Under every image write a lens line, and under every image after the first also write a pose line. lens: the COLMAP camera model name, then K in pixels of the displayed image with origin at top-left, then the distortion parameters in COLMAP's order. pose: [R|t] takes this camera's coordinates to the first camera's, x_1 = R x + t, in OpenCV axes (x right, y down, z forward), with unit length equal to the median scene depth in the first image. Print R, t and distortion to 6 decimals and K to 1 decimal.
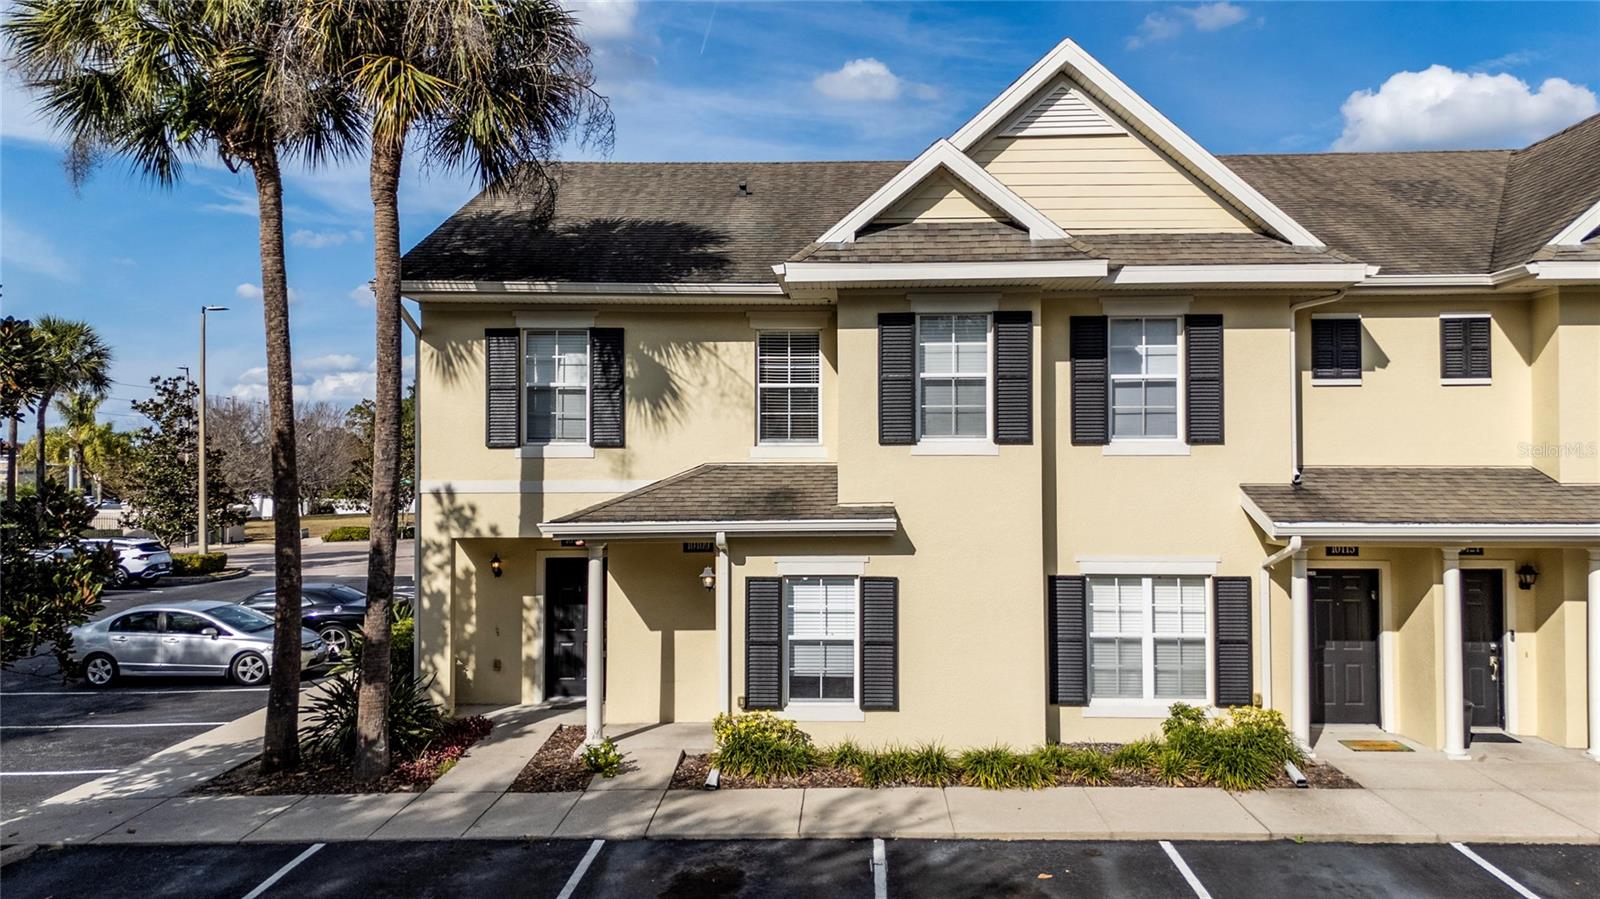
lens RADIAL K [[1170.4, 0, 800.0], [0, 1170.4, 449.5], [0, 0, 1]] dist [0.094985, -0.134964]
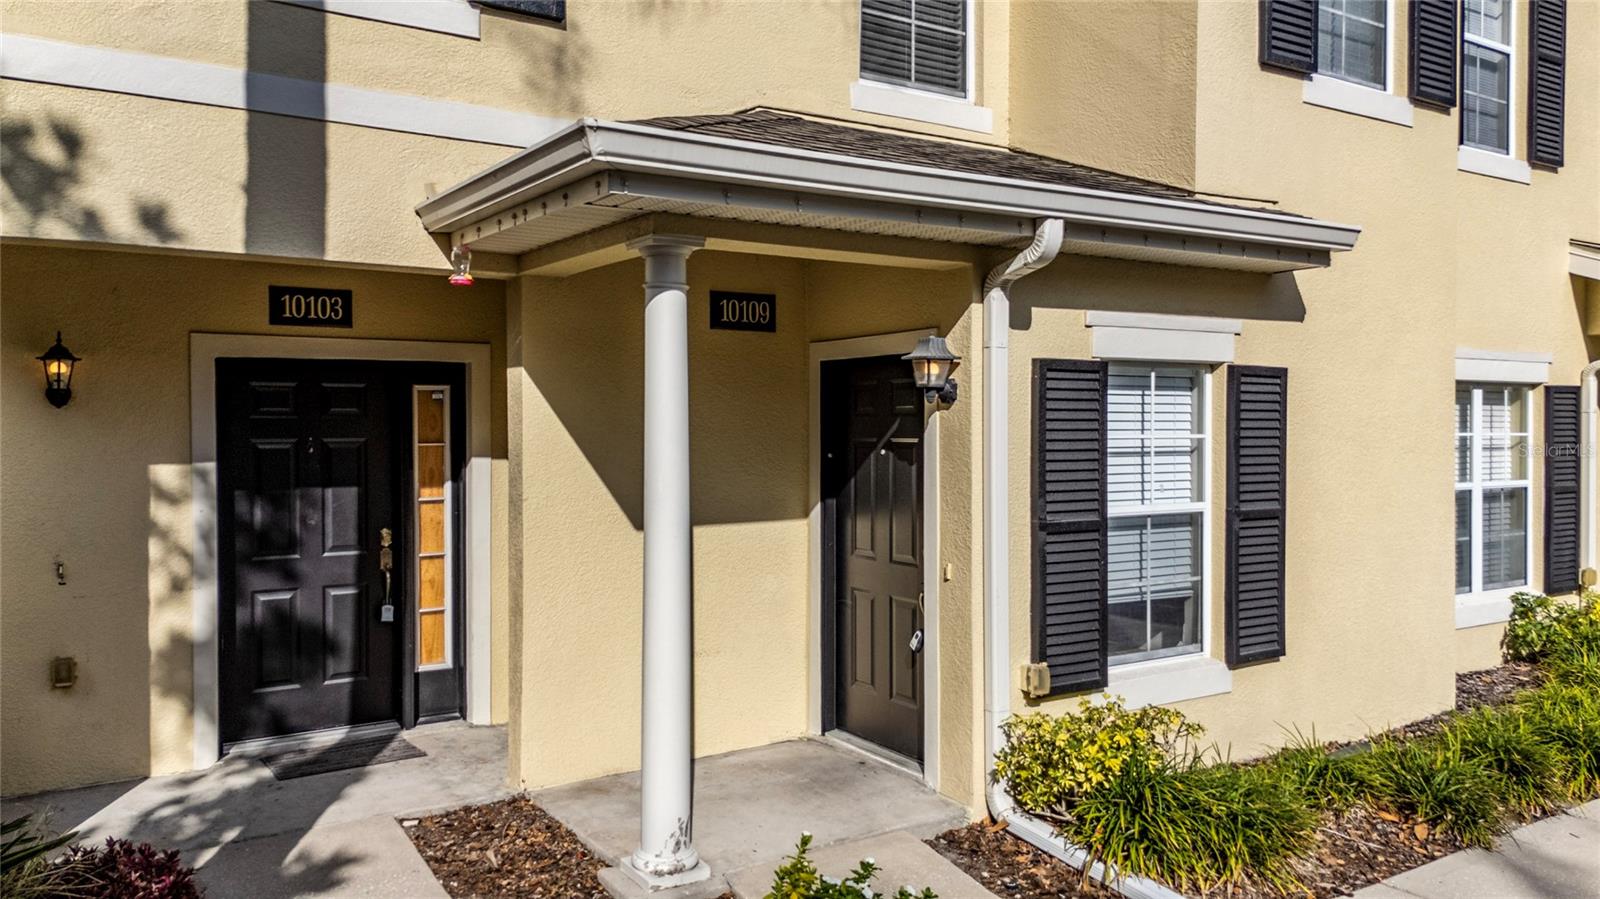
lens RADIAL K [[1170.4, 0, 800.0], [0, 1170.4, 449.5], [0, 0, 1]] dist [0.094985, -0.134964]
pose [[0.816357, -0.010841, 0.577446, -0.300780], [-0.014307, 0.999137, 0.038985, 0.112272], [-0.577371, -0.040087, 0.815497, 0.658215]]
